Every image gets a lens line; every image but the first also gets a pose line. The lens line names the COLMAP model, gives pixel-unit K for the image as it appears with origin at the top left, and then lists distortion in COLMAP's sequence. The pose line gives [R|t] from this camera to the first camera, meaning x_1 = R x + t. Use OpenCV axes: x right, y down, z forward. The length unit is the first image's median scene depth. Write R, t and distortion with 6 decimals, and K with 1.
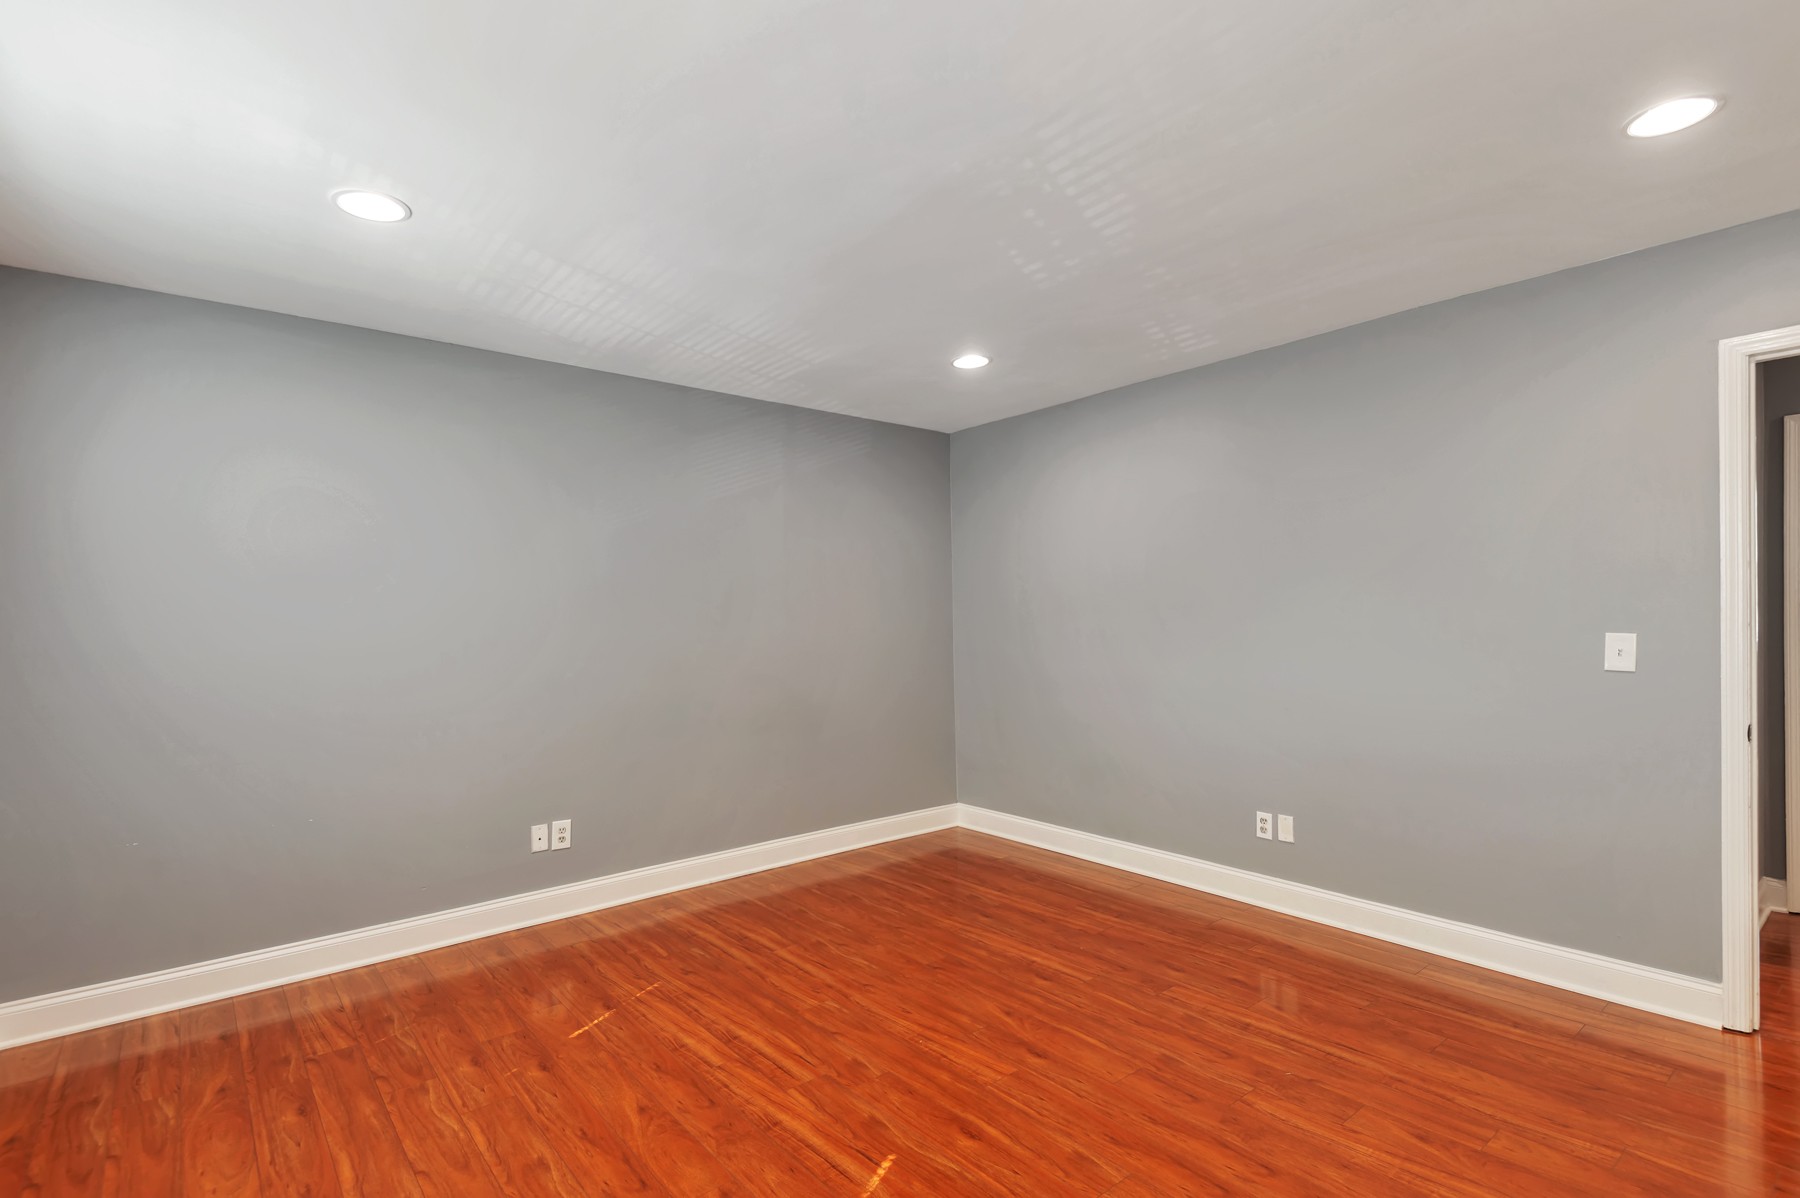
lens RADIAL K [[856.5, 0, 872.1], [0, 856.5, 618.6], [0, 0, 1]] dist [0.039327, -0.000358]
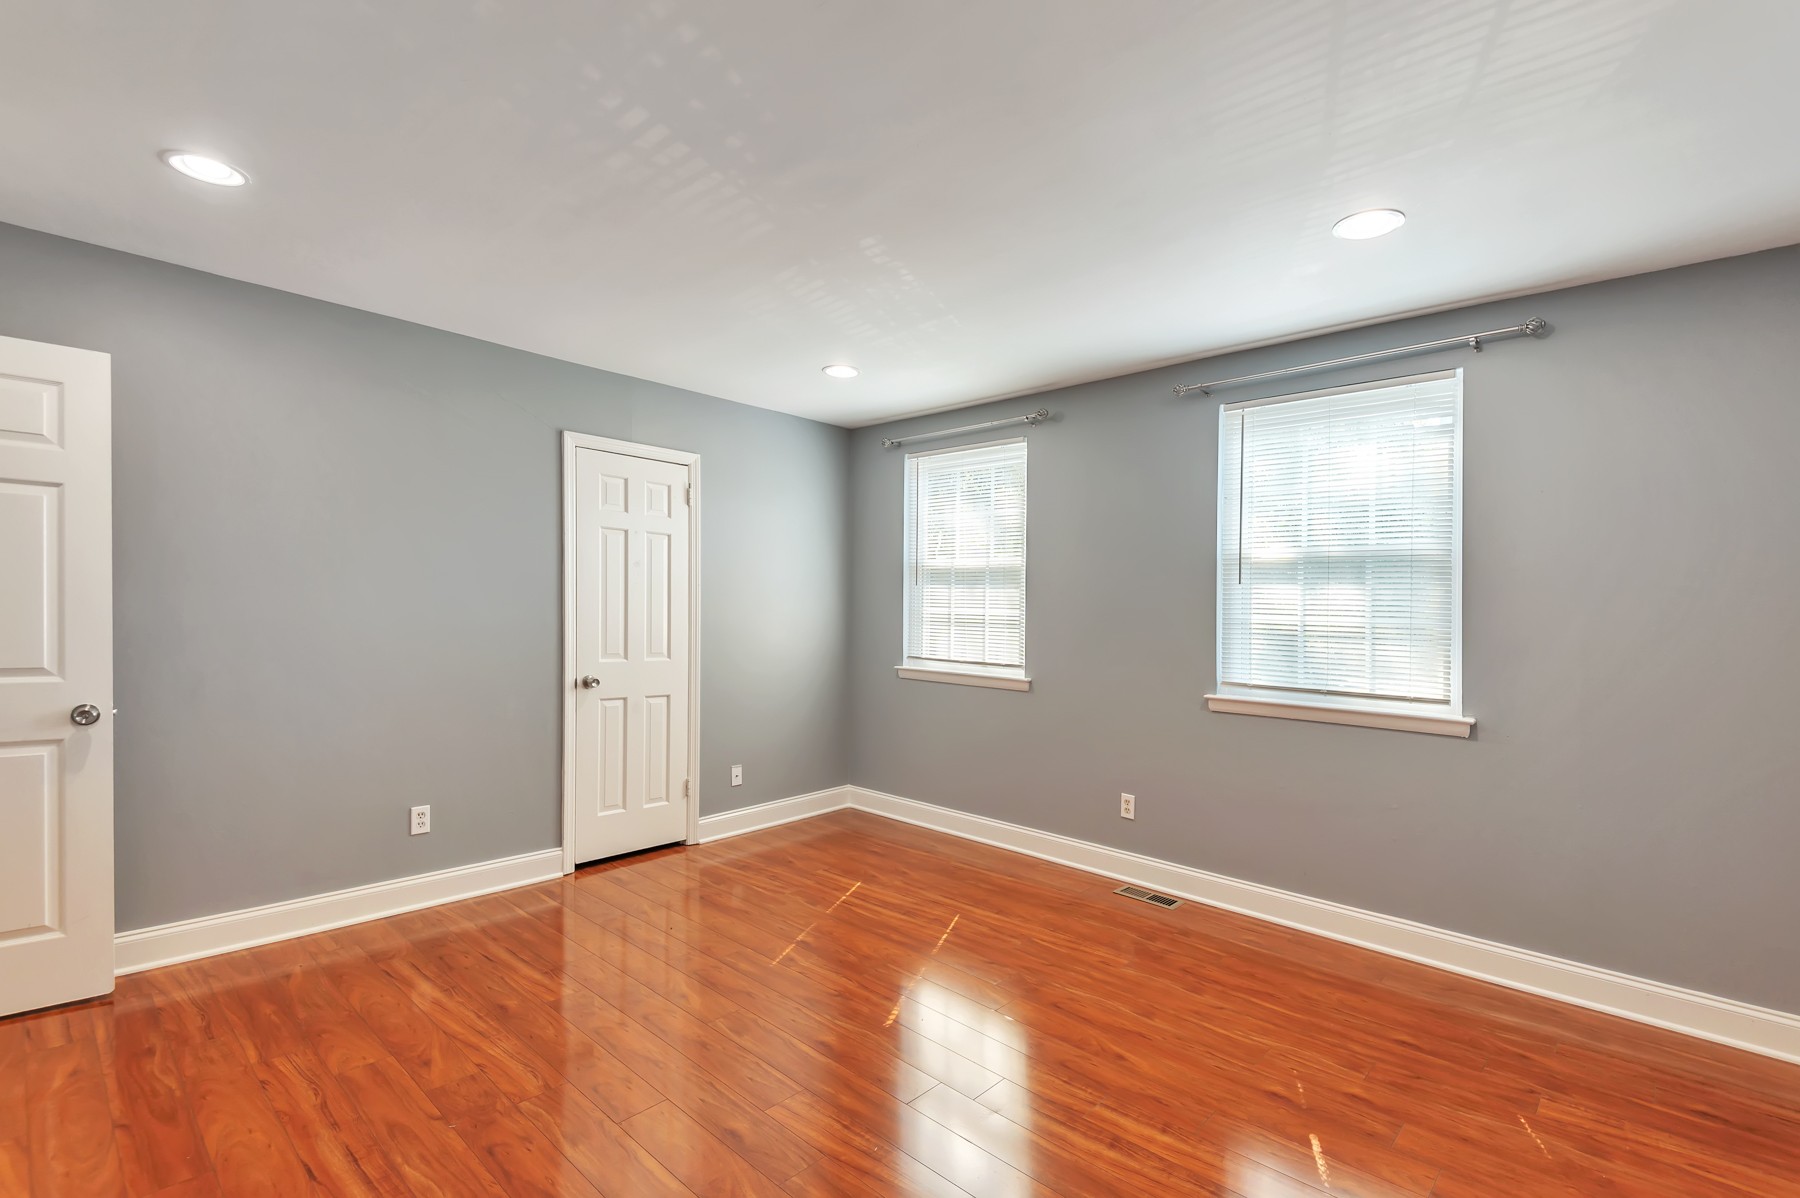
lens RADIAL K [[812.5, 0, 900.9], [0, 812.5, 600.2], [0, 0, 1]] dist [0.039489, -0.012645]
pose [[-0.988490, -0.008217, -0.151064, 0.128227], [-0.006359, 0.999898, -0.012782, 0.002159], [0.151154, -0.011674, -0.988441, 1.487544]]
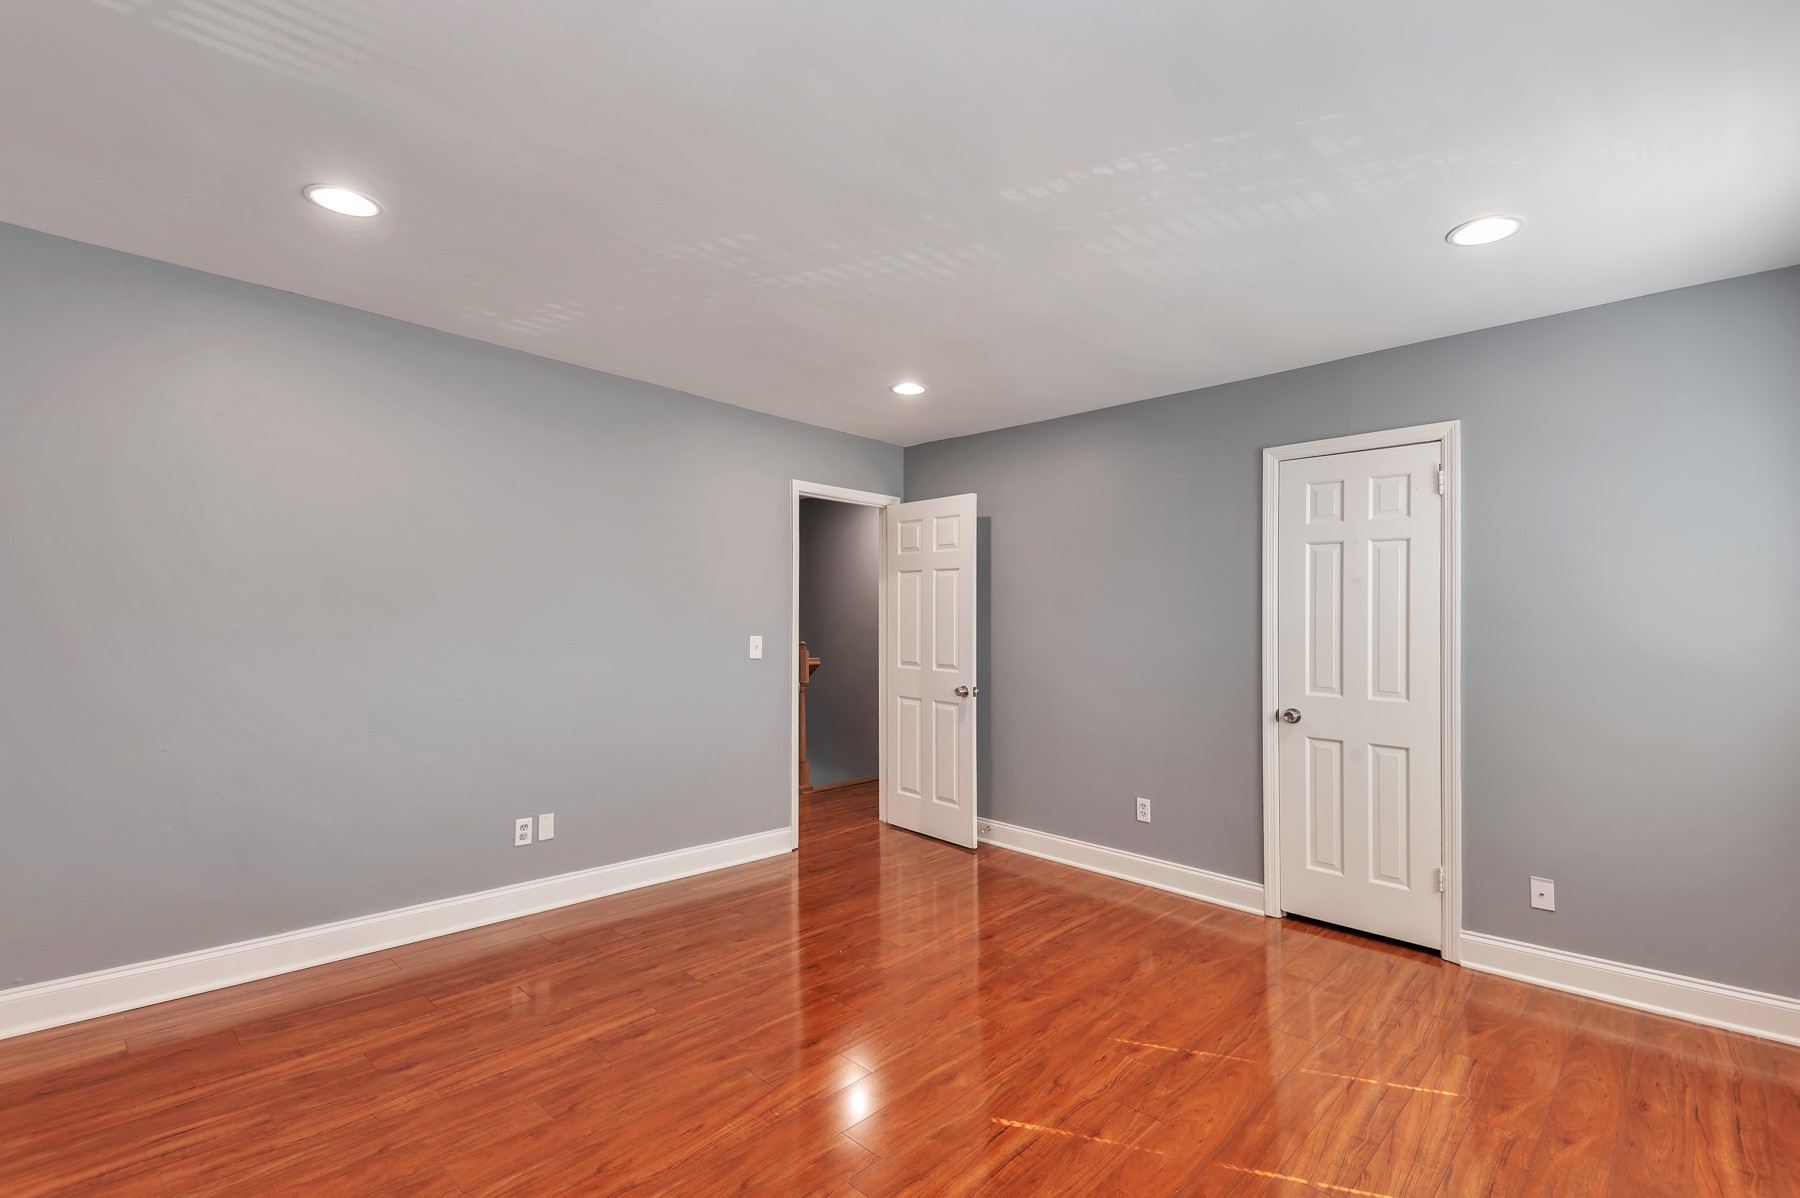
lens RADIAL K [[812.5, 0, 929.9], [0, 812.5, 633.1], [0, 0, 1]] dist [0.039489, -0.012645]
pose [[-0.148028, 0.004472, 0.988973, -0.659430], [-0.013573, 0.999886, -0.006553, 0.014367], [-0.988890, -0.014393, -0.147950, 0.833394]]
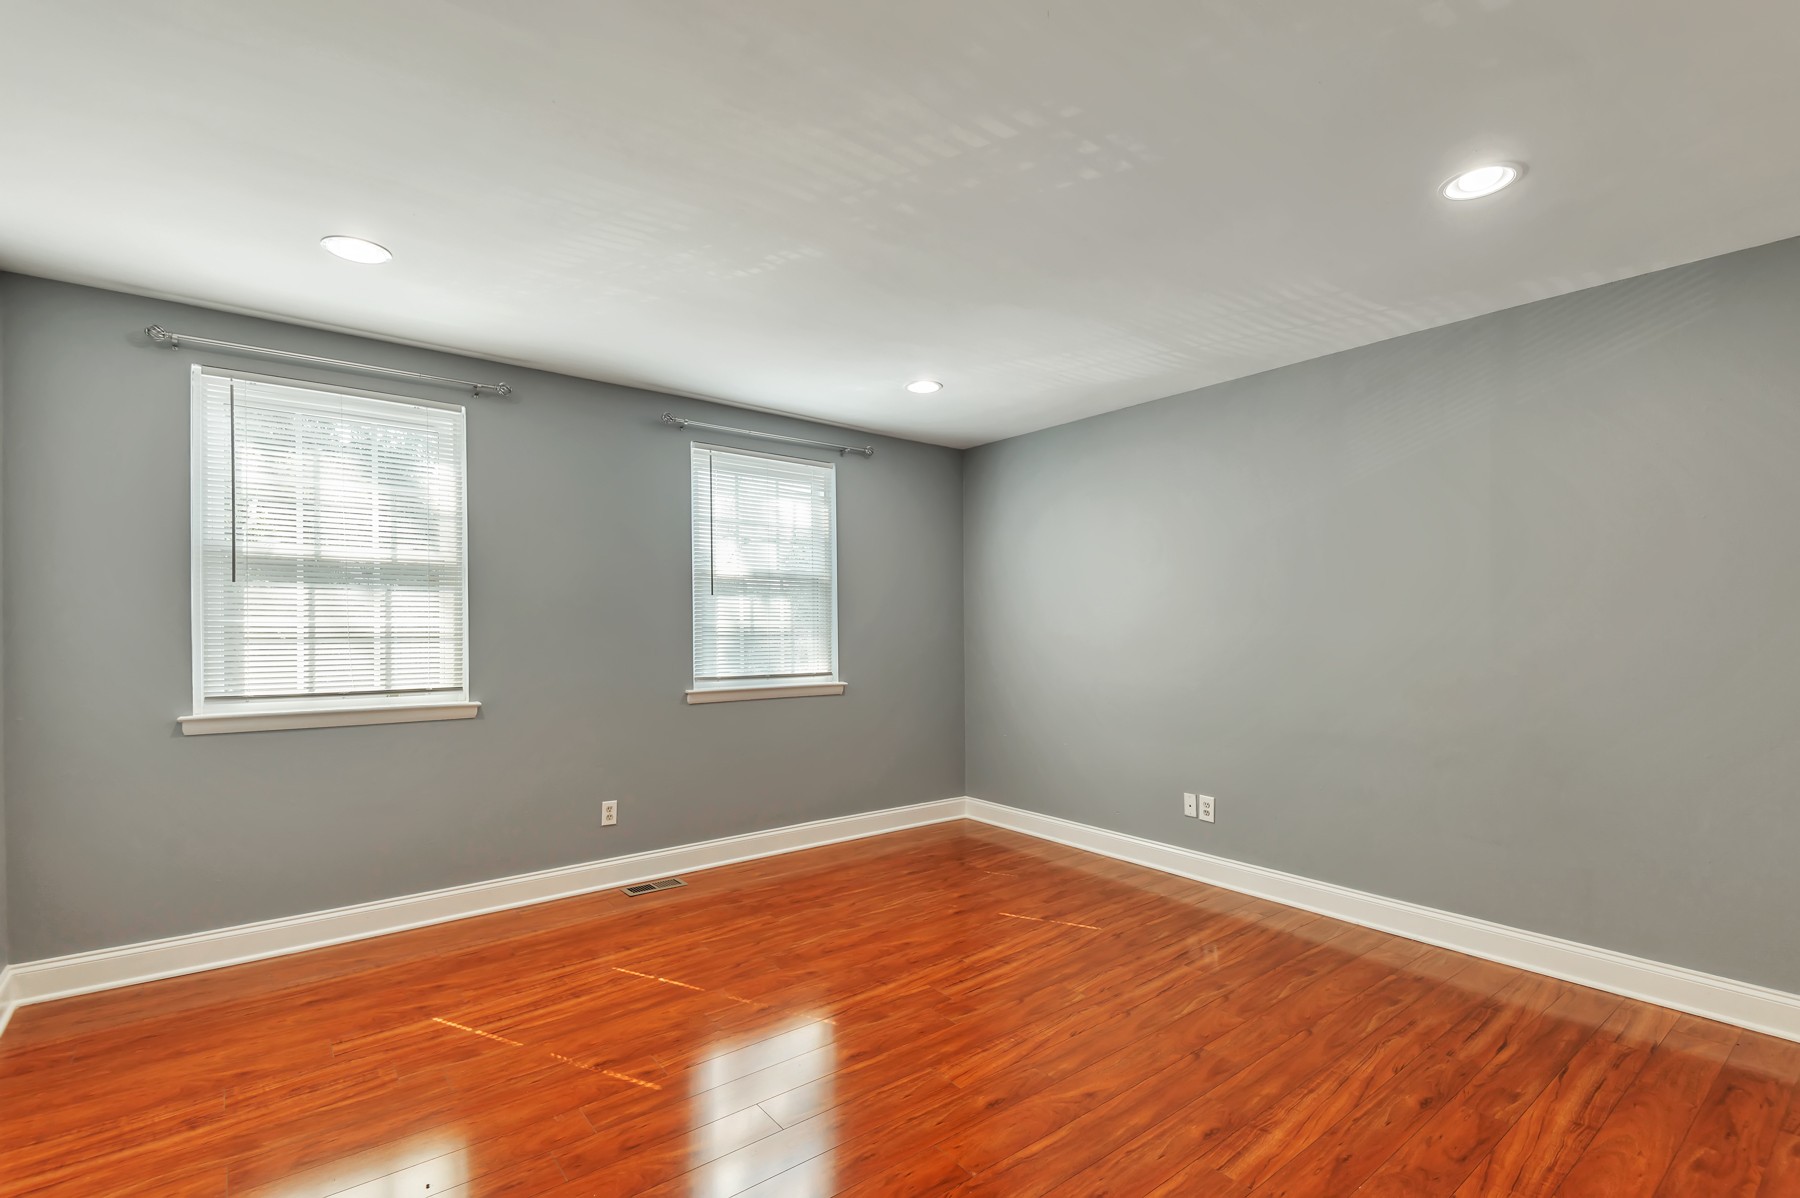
lens RADIAL K [[812.5, 0, 912.2], [0, 812.5, 594.4], [0, 0, 1]] dist [0.039489, -0.012645]
pose [[0.001268, -0.024090, -0.999709, 0.870467], [0.003508, 0.999704, -0.024086, -0.004357], [0.999993, -0.003477, 0.001352, 0.753763]]
